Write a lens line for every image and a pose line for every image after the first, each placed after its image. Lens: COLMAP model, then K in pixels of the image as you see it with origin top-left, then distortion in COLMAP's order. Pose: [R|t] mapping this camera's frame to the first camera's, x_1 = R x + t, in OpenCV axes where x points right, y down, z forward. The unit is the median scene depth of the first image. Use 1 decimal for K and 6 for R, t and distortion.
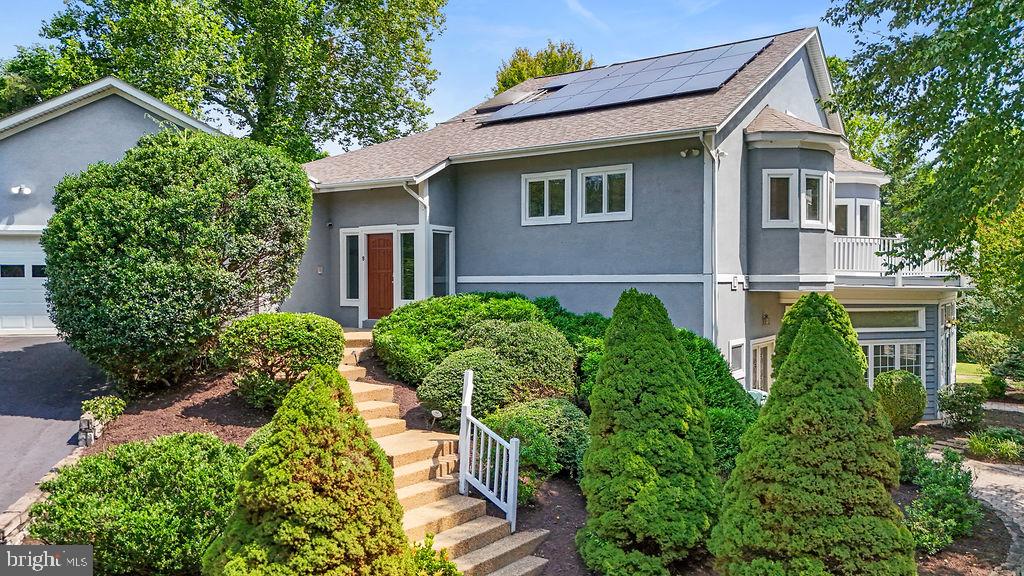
lens RADIAL K [[754.8, 0, 515.8], [0, 754.8, 290.7], [0, 0, 1]] dist [0.066273, -0.064120]
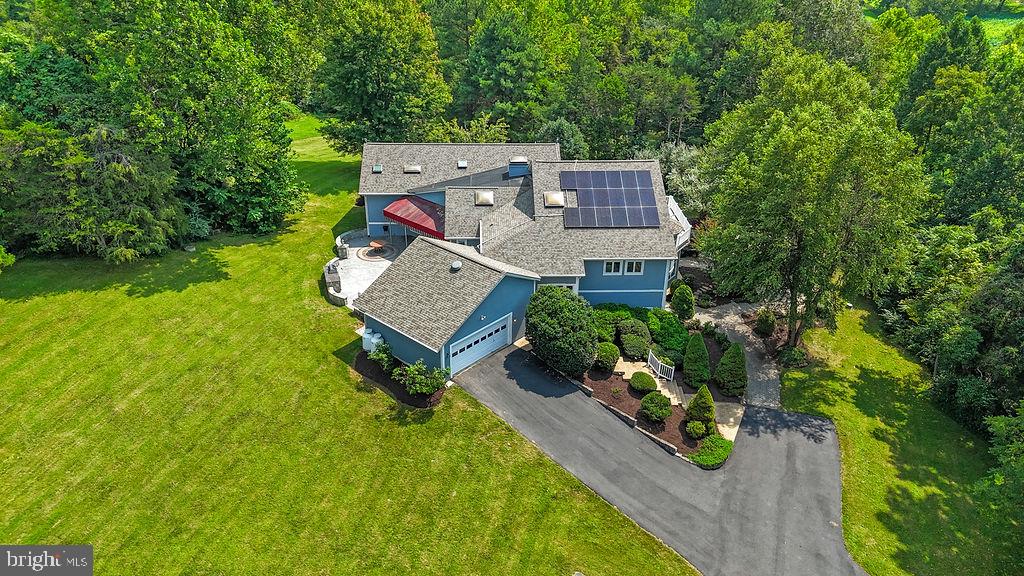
lens RADIAL K [[754.8, 0, 513.3], [0, 754.8, 282.1], [0, 0, 1]] dist [0.066273, -0.064120]
pose [[0.813598, -0.255336, 0.522362, -2.022836], [-0.004945, 0.895341, 0.445354, -1.523969], [-0.581407, -0.364922, 0.727185, -1.060302]]
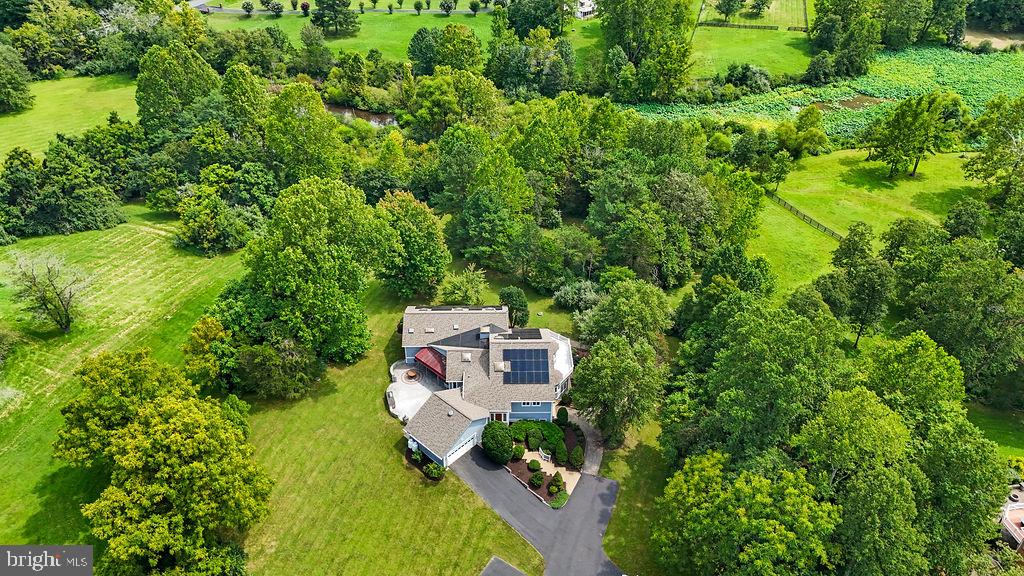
lens RADIAL K [[754.8, 0, 513.1], [0, 754.8, 281.5], [0, 0, 1]] dist [0.066273, -0.064120]
pose [[0.822727, -0.314178, 0.473721, -2.934669], [-0.004308, 0.829906, 0.557887, -4.840467], [-0.568420, -0.461030, 0.681432, -2.986689]]
